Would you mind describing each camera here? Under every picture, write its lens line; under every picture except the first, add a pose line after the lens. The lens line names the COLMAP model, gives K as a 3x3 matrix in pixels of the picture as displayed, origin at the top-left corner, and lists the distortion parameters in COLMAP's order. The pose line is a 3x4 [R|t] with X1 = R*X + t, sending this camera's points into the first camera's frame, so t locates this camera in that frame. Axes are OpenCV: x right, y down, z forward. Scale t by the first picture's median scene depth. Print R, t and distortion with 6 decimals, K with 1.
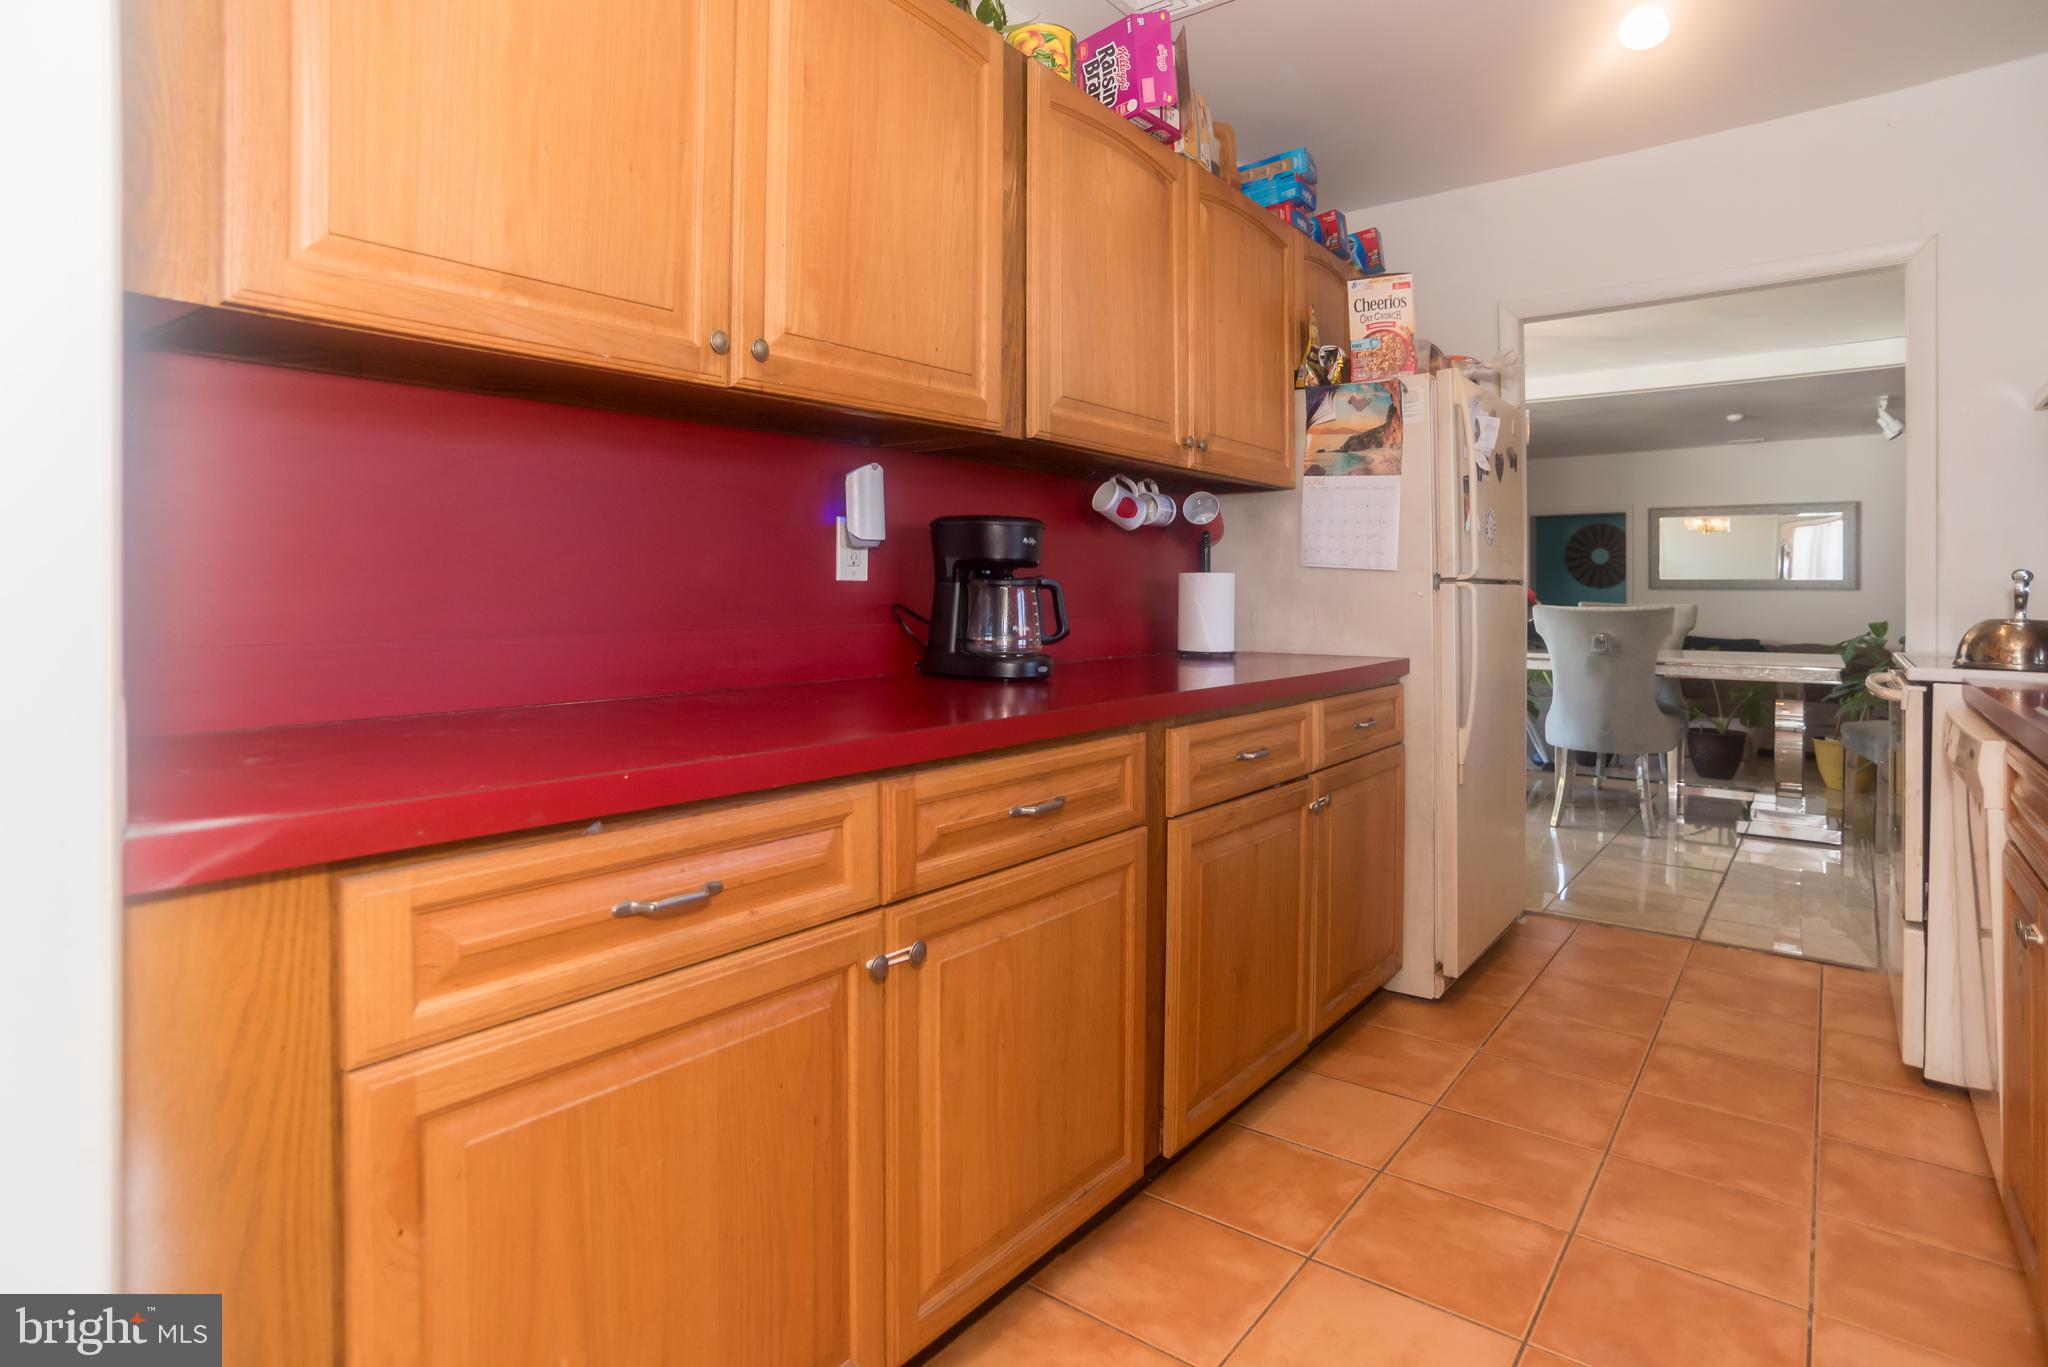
lens RADIAL K [[1105.3, 0, 967.0], [0, 1105.3, 579.0], [0, 0, 1]] dist [-0.049831, 0.017585]
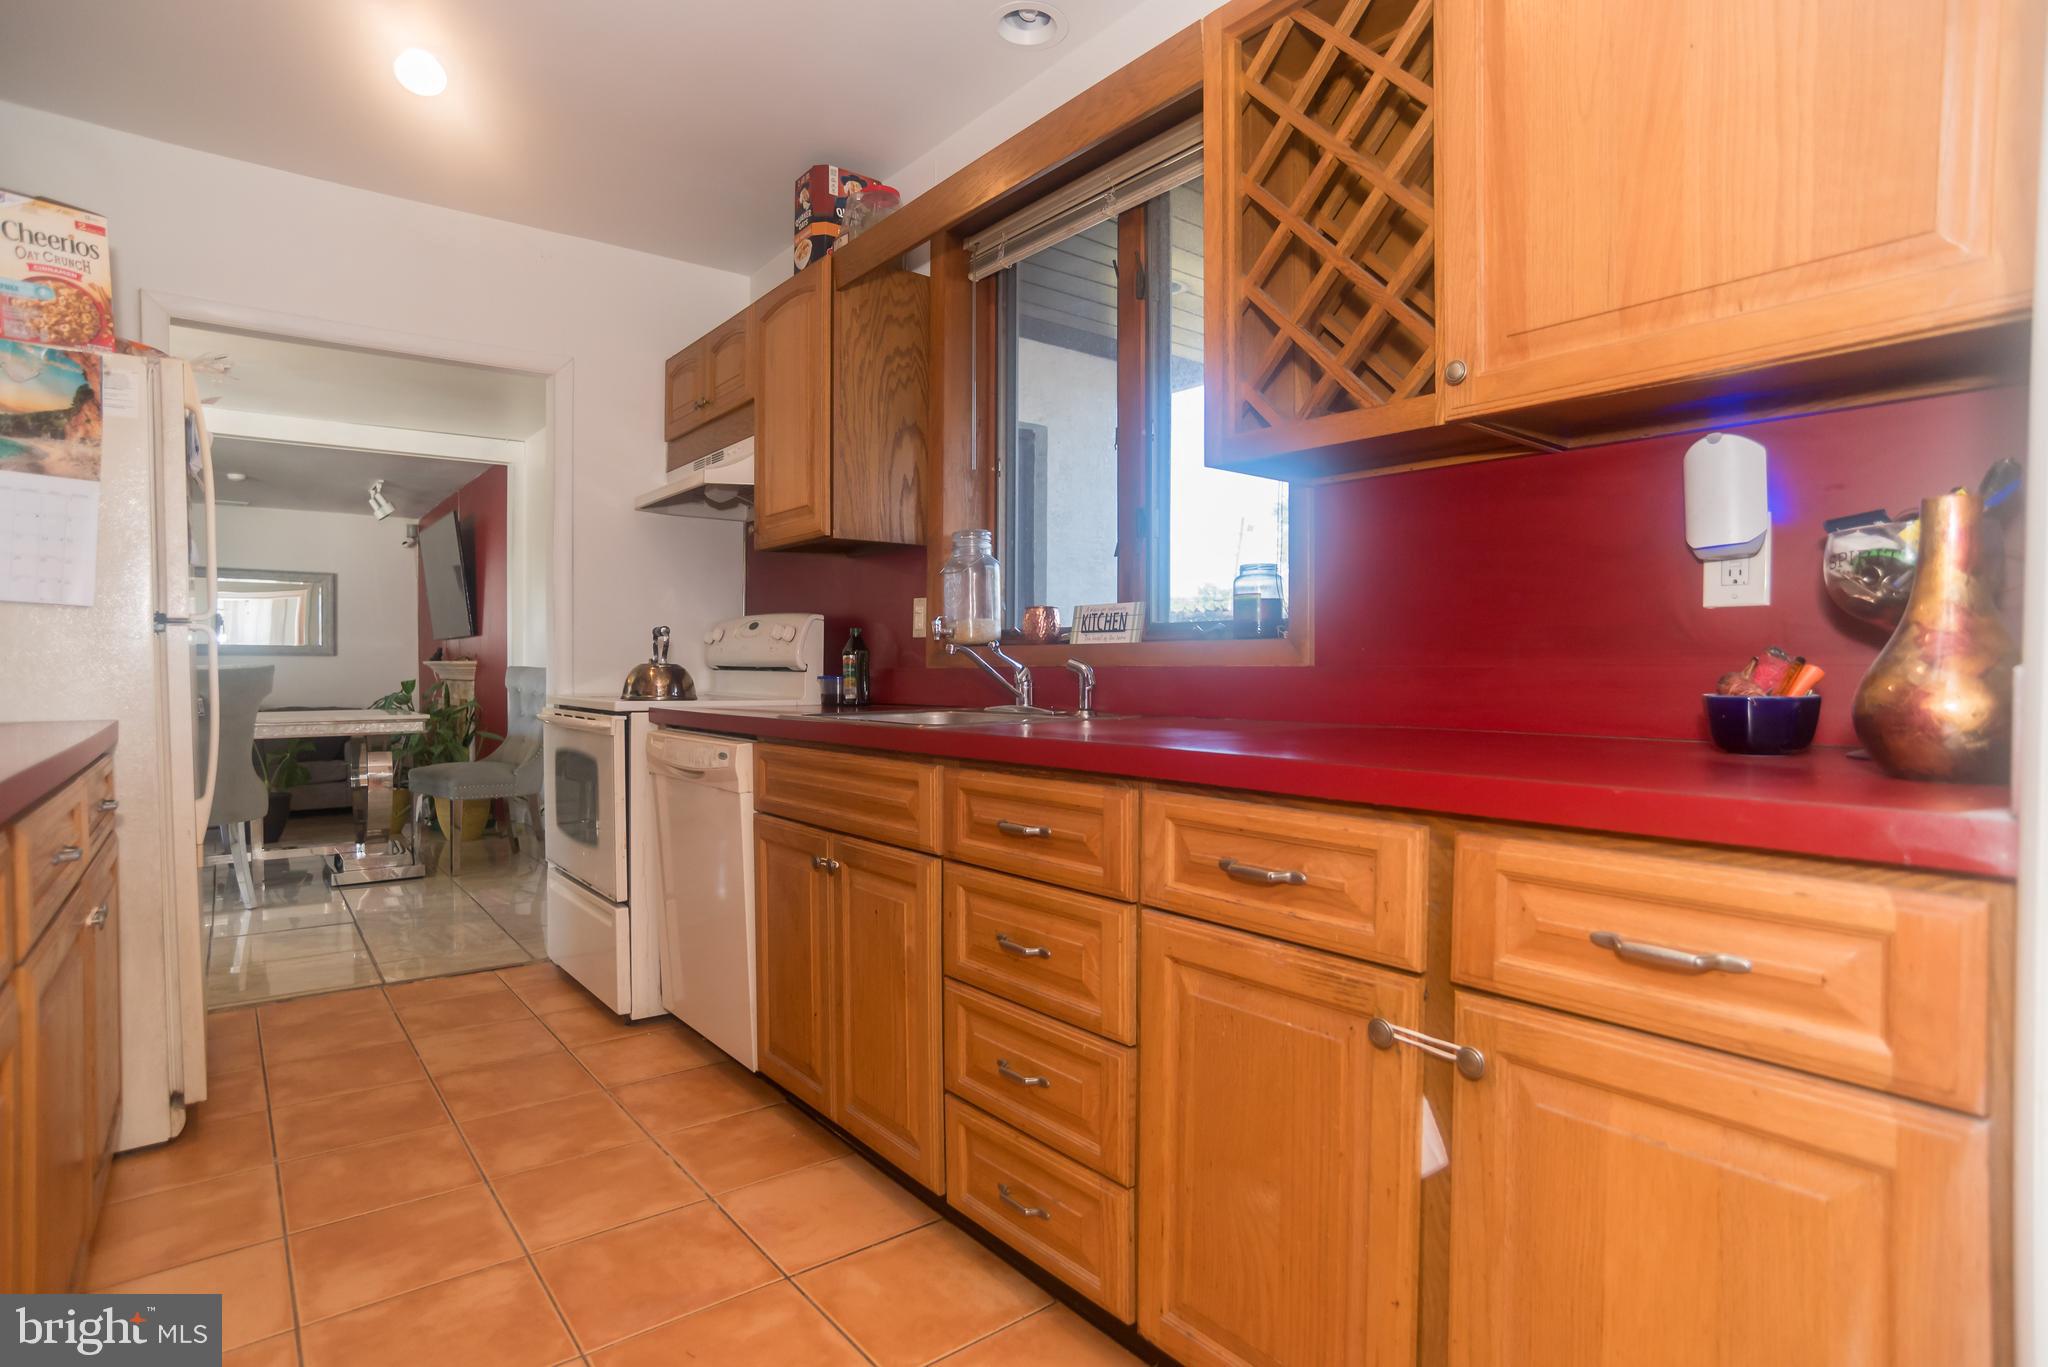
lens RADIAL K [[1054.1, 0, 1075.8], [0, 1054.1, 689.8], [0, 0, 1]] dist [-0.003130, 0.000839]
pose [[0.206471, -0.027557, 0.978065, -0.183693], [-0.007819, 0.999525, 0.029812, 0.023230], [-0.978422, -0.013803, 0.206157, 0.182892]]
